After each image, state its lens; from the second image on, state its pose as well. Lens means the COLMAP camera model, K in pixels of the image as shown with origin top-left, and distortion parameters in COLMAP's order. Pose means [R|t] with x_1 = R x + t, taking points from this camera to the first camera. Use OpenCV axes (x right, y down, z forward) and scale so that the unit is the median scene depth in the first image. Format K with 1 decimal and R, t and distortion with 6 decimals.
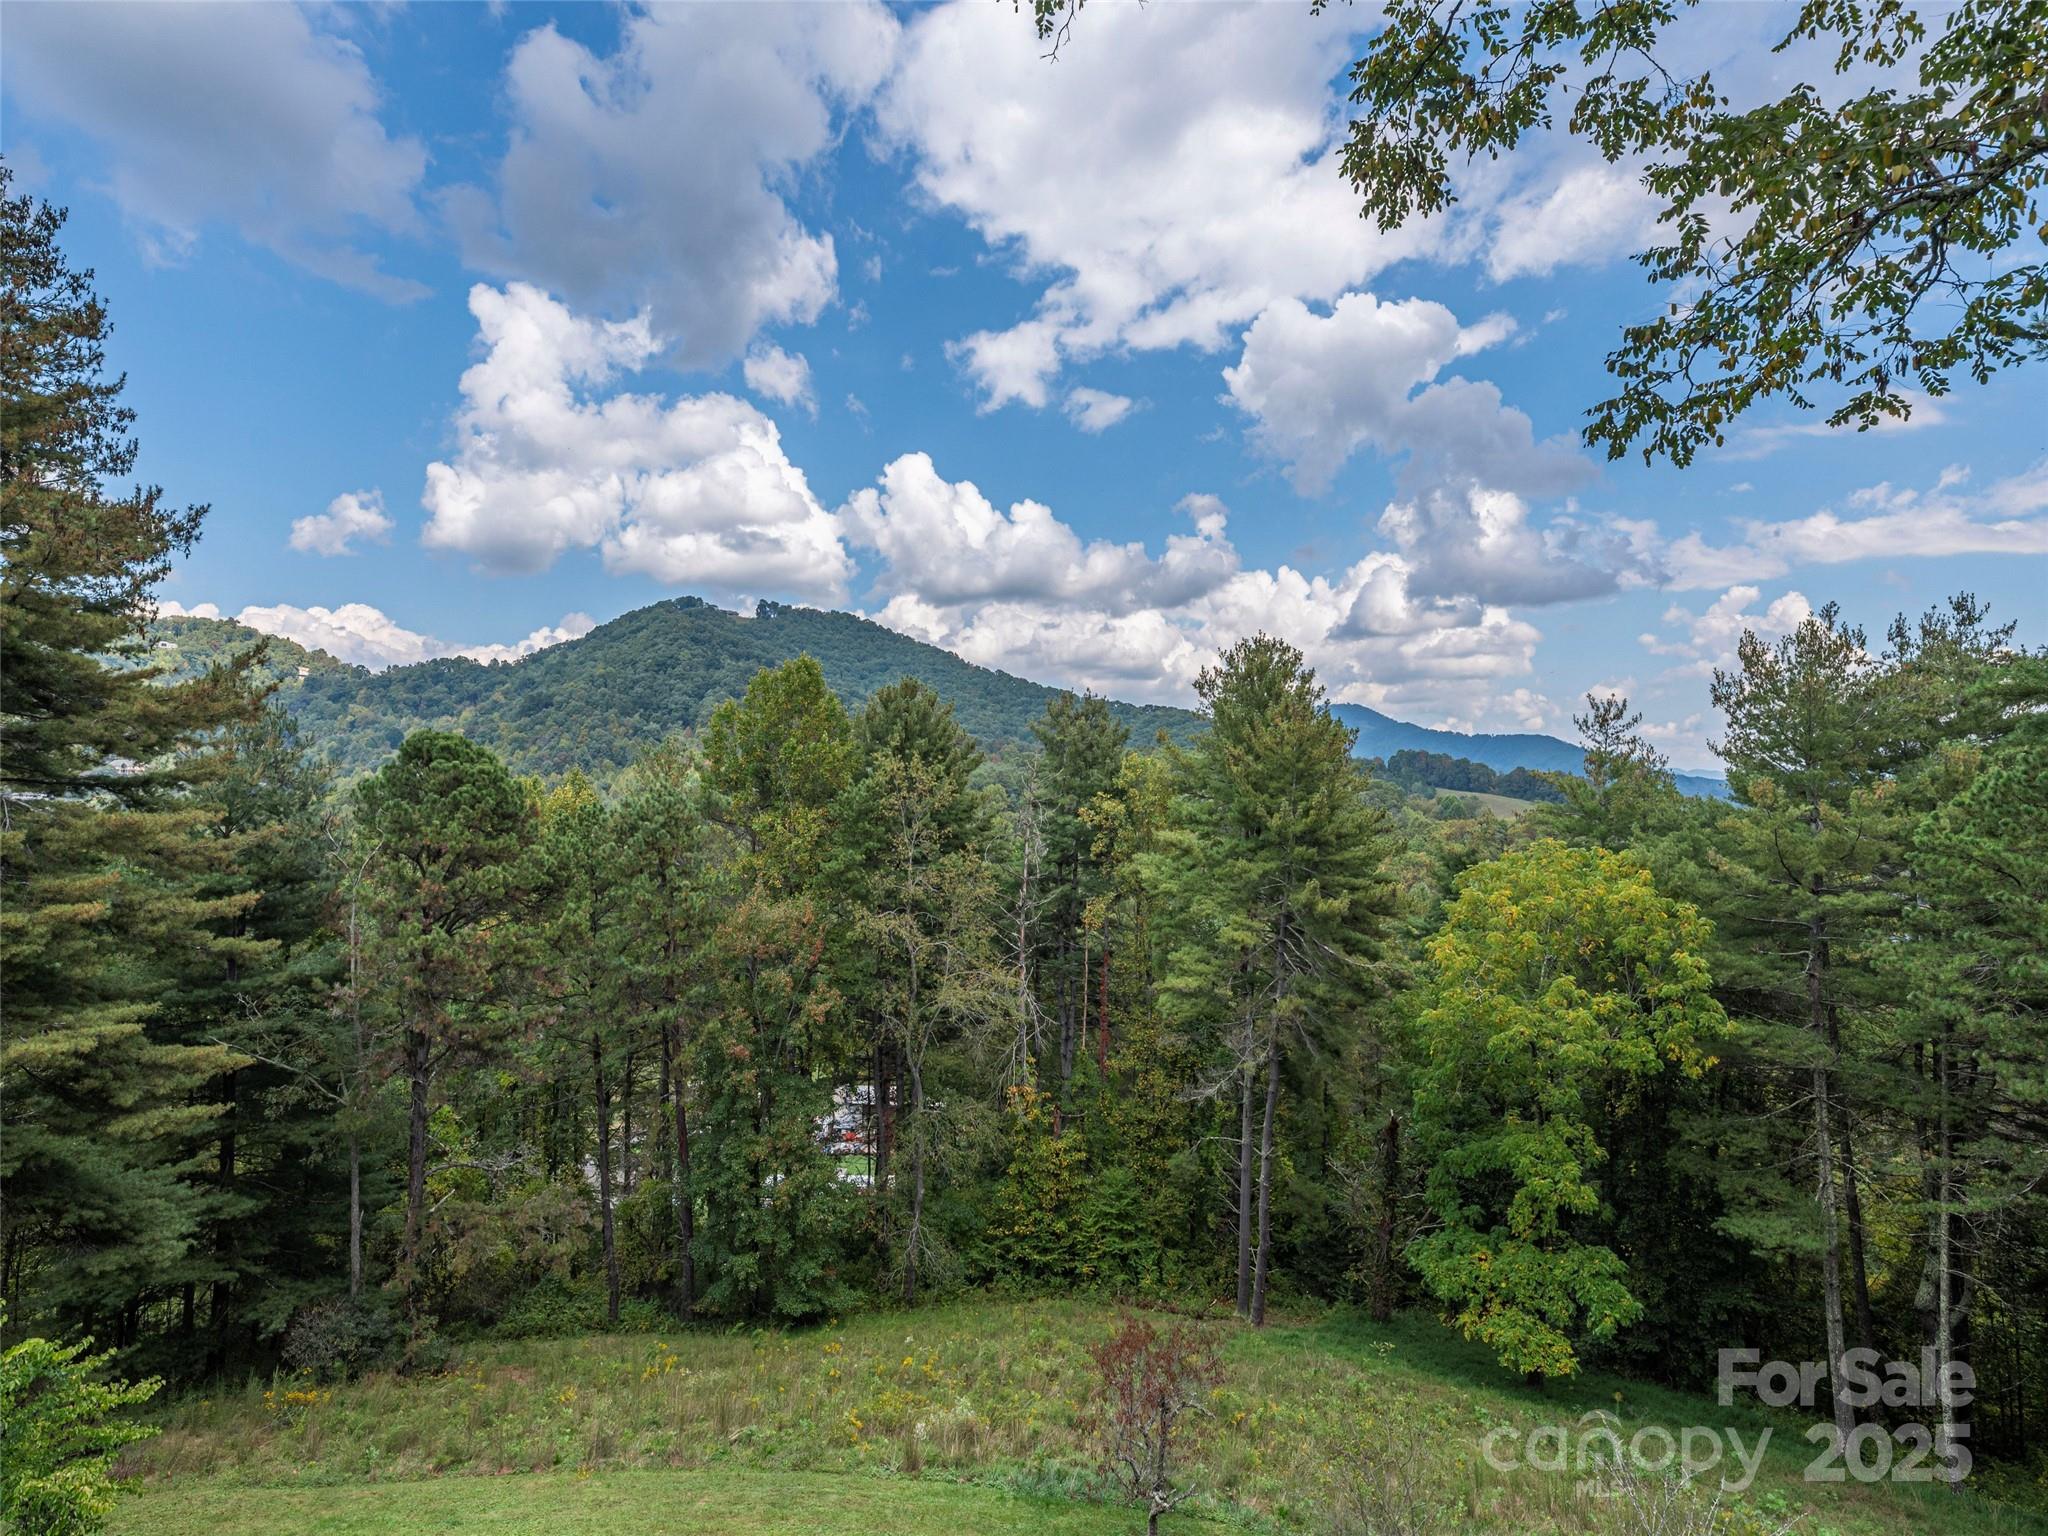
lens RADIAL K [[1005.3, 0, 1013.9], [0, 1005.3, 761.2], [0, 0, 1]] dist [-0.002025, -0.000187]
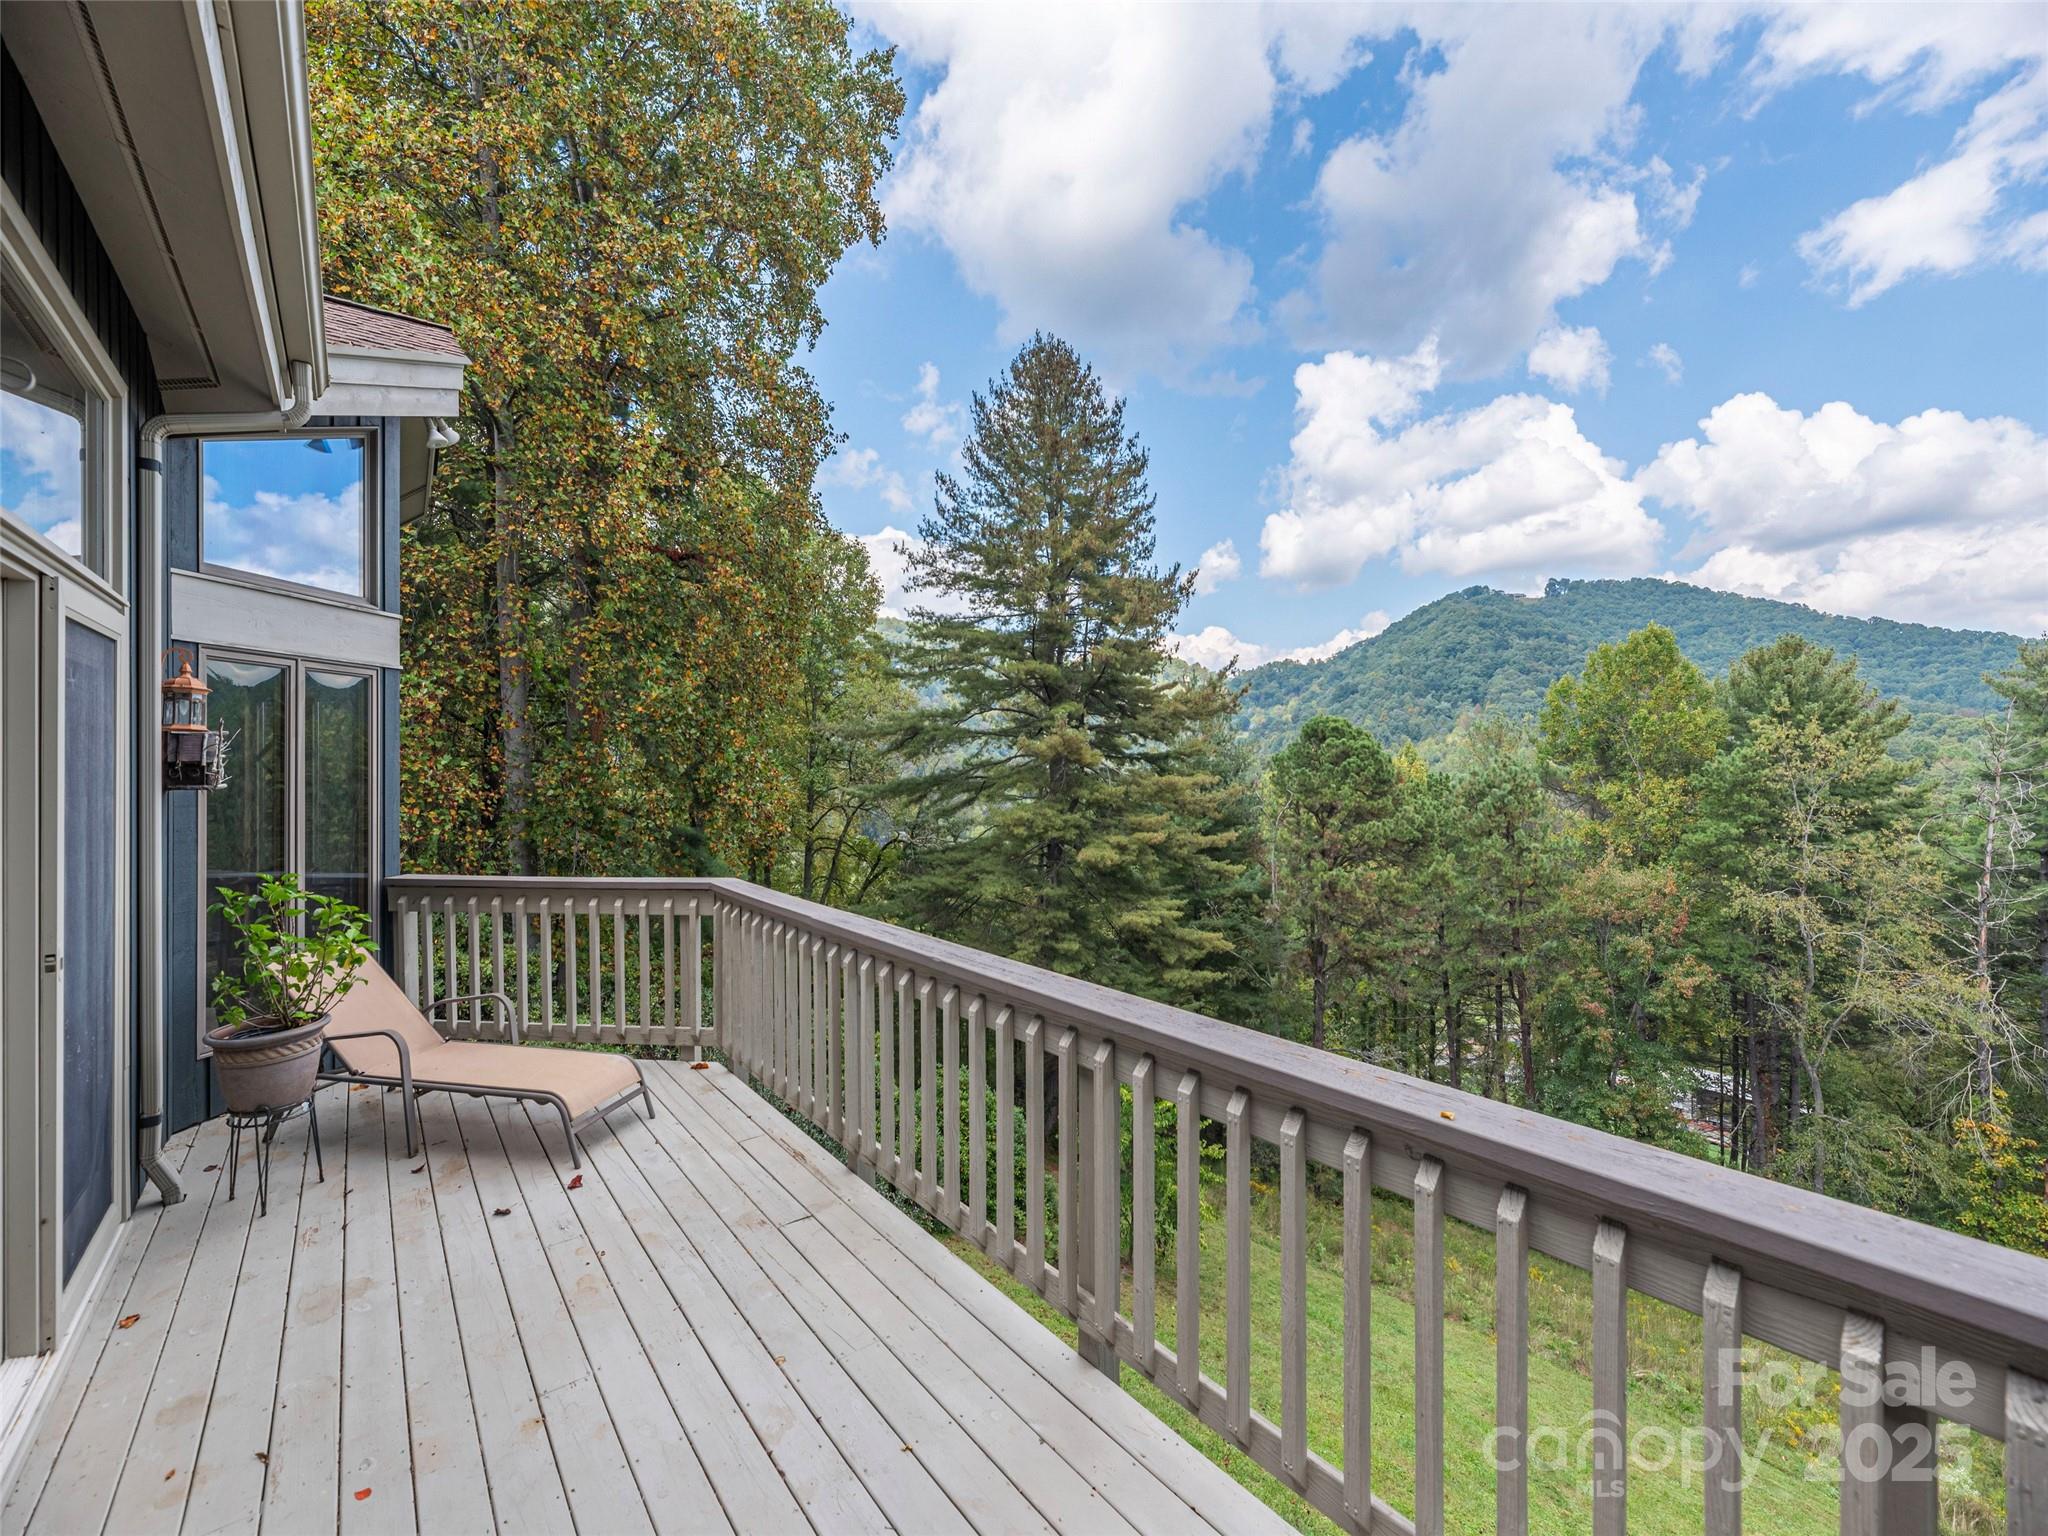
lens RADIAL K [[837.4, 0, 1024.7], [0, 837.4, 759.7], [0, 0, 1]] dist [-0.000129, 0.000136]
pose [[0.692586, -0.004265, -0.721322, -0.048980], [0.023540, 0.999584, 0.016692, -0.000493], [0.720951, -0.028541, 0.692398, -0.029631]]
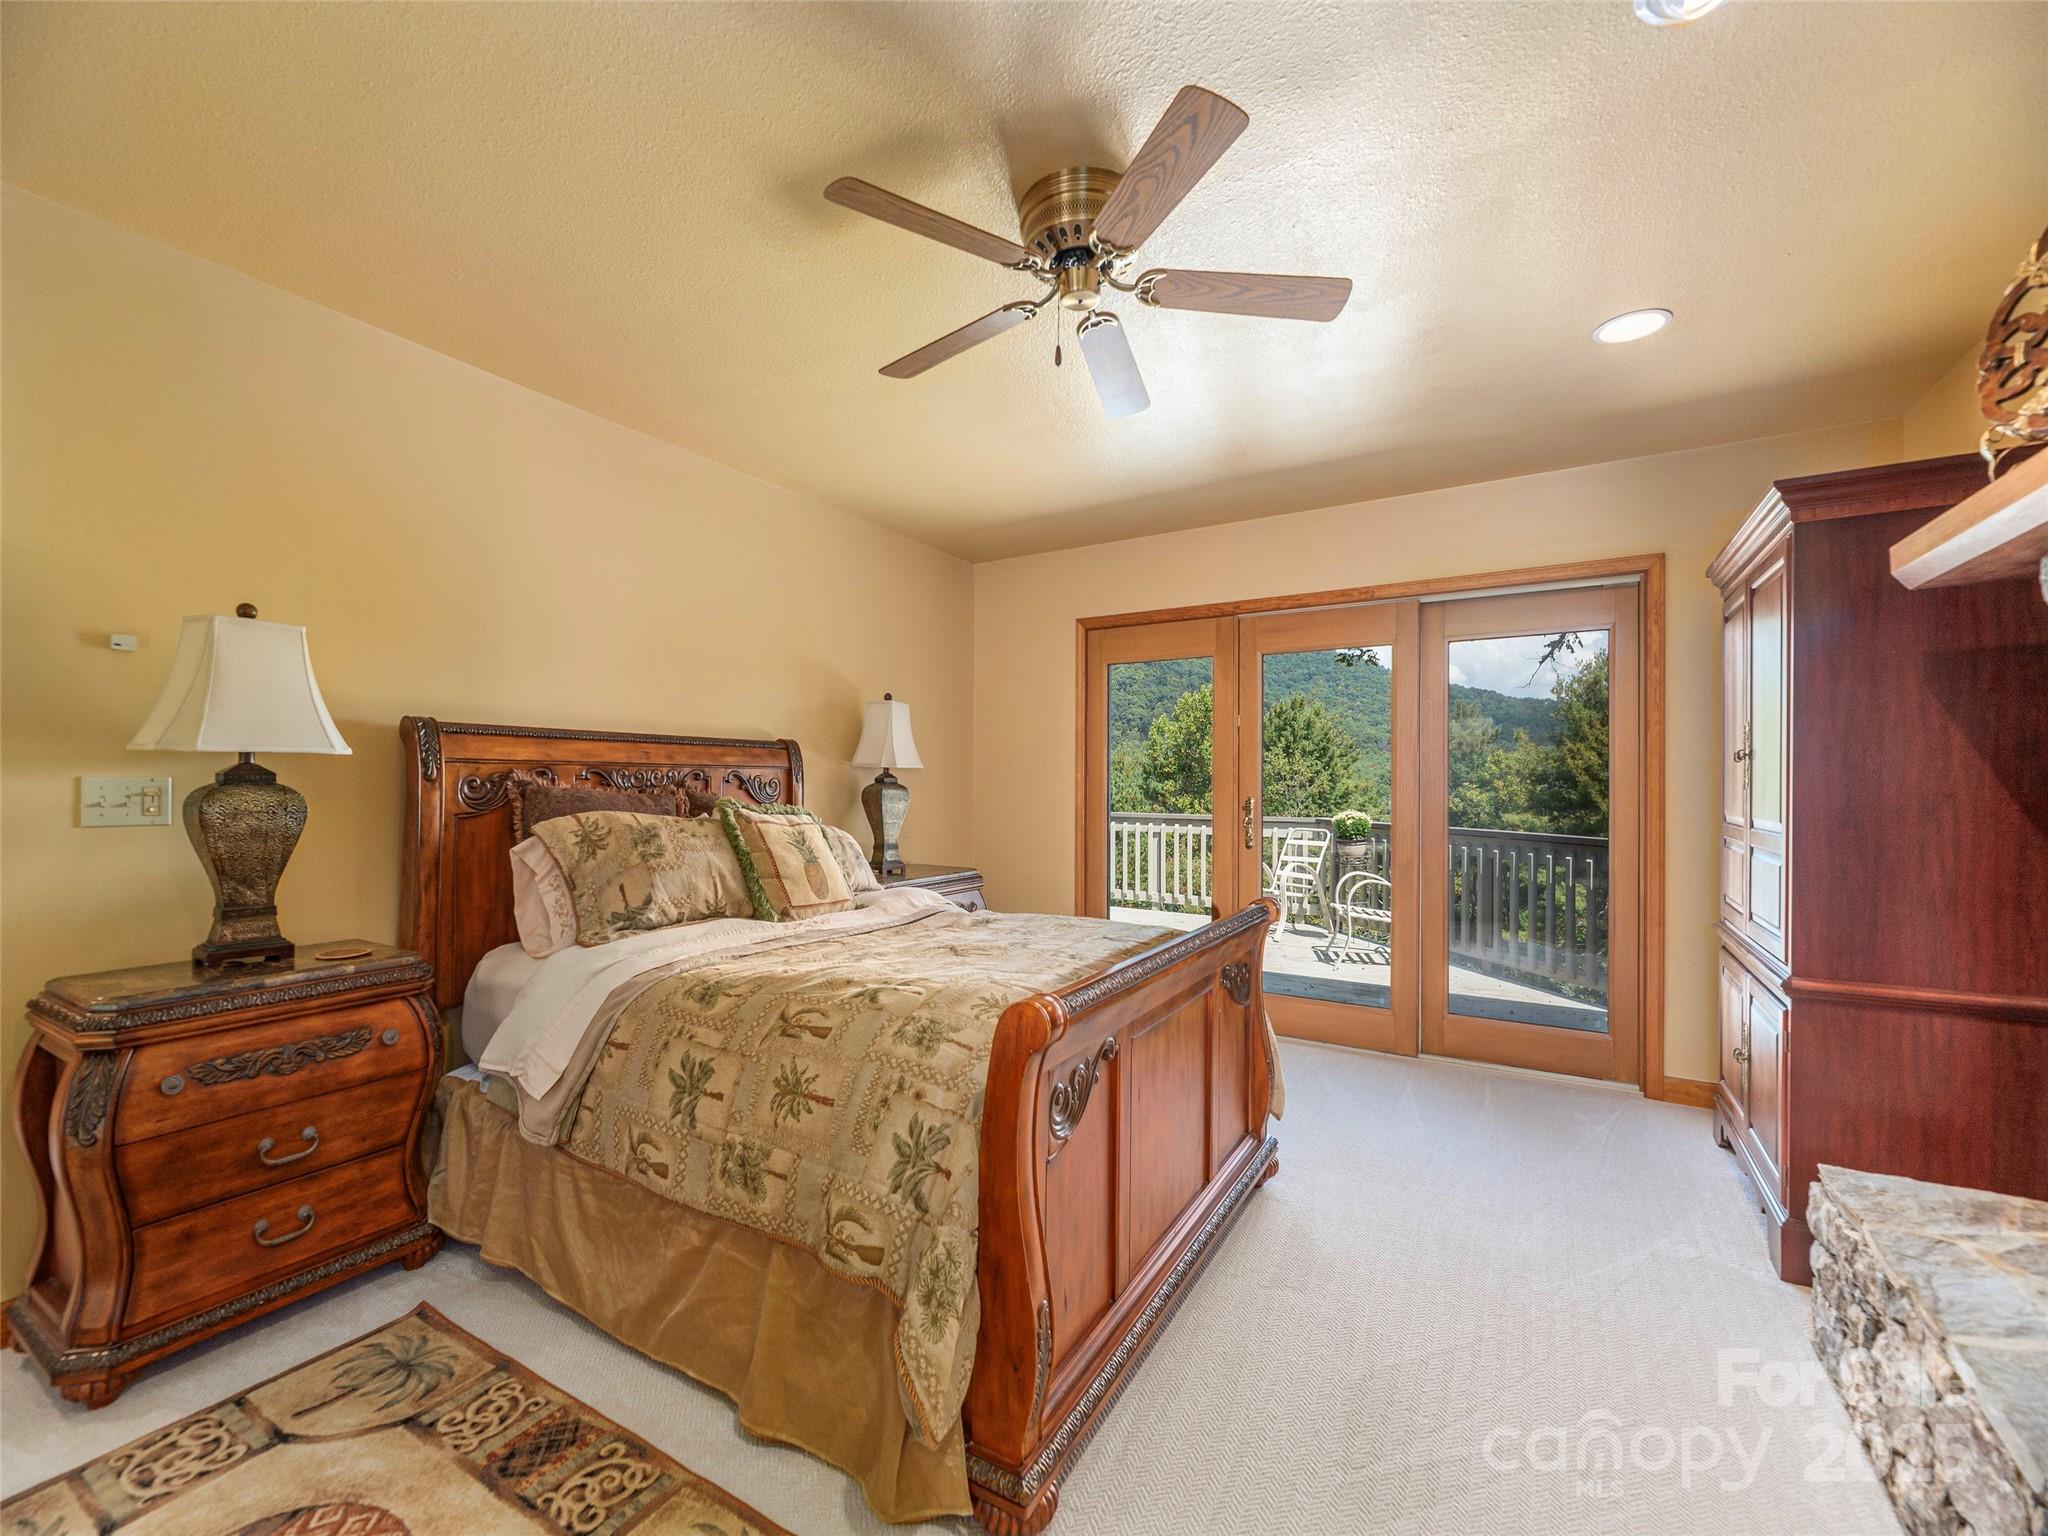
lens RADIAL K [[837.4, 0, 1005.2], [0, 837.4, 775.0], [0, 0, 1]] dist [-0.000129, 0.000136]
pose [[0.888837, 0.003055, -0.458214, 0.074643], [0.005270, 0.999844, 0.016888, 0.001672], [0.458194, -0.017425, 0.888682, -0.205449]]
